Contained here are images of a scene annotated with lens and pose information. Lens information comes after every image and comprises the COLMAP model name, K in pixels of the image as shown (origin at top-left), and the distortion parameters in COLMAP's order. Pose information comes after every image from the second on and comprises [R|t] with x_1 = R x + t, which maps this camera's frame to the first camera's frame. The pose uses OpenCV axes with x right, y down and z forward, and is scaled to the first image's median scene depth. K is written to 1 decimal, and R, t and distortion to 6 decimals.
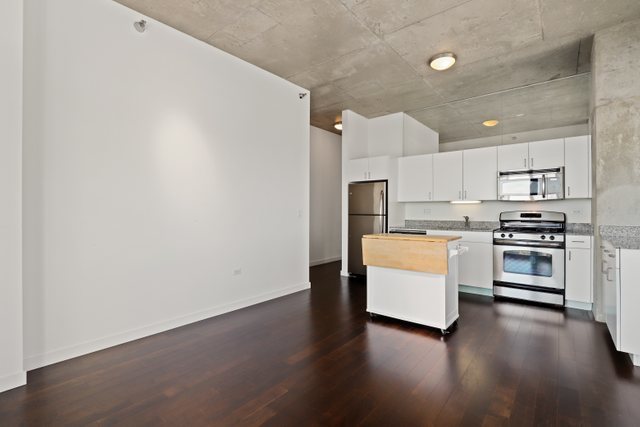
lens RADIAL K [[297.6, 0, 323.0], [0, 297.6, 210.8], [0, 0, 1]] dist [-0.028744, 0.009573]
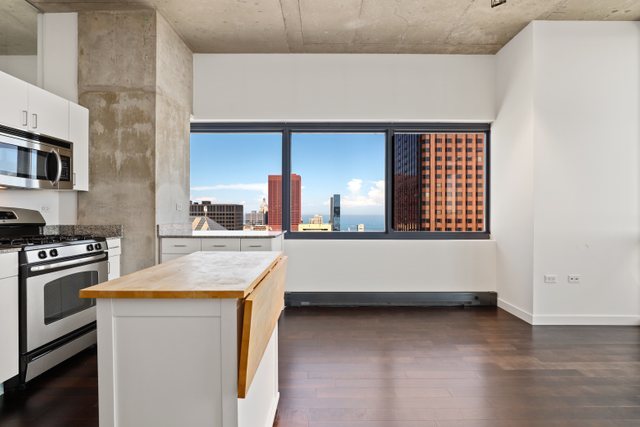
lens RADIAL K [[316.9, 0, 323.1], [0, 316.9, 213.7], [0, 0, 1]] dist [-0.016989, 0.000780]
pose [[-0.629571, -0.004524, 0.776930, -0.109441], [-0.004145, 0.999988, 0.002463, 0.009781], [-0.776932, -0.001670, -0.629582, 0.940674]]
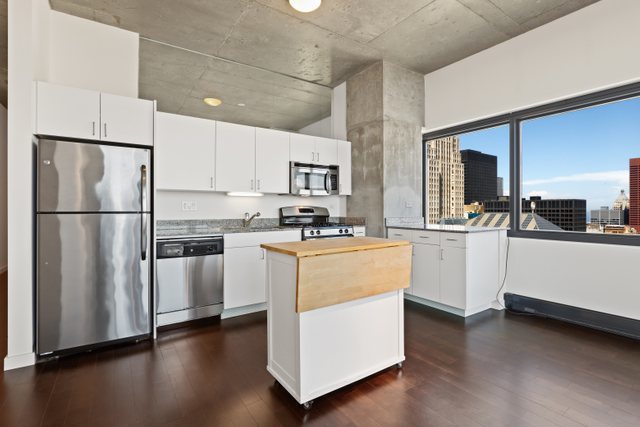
lens RADIAL K [[305.5, 0, 323.3], [0, 305.5, 208.5], [0, 0, 1]] dist [-0.012976, 0.000025]
pose [[0.282911, 0.000395, 0.959146, -0.275100], [-0.000834, 1.000000, -0.000165, 0.009479], [-0.959146, -0.000753, 0.282911, 0.684716]]
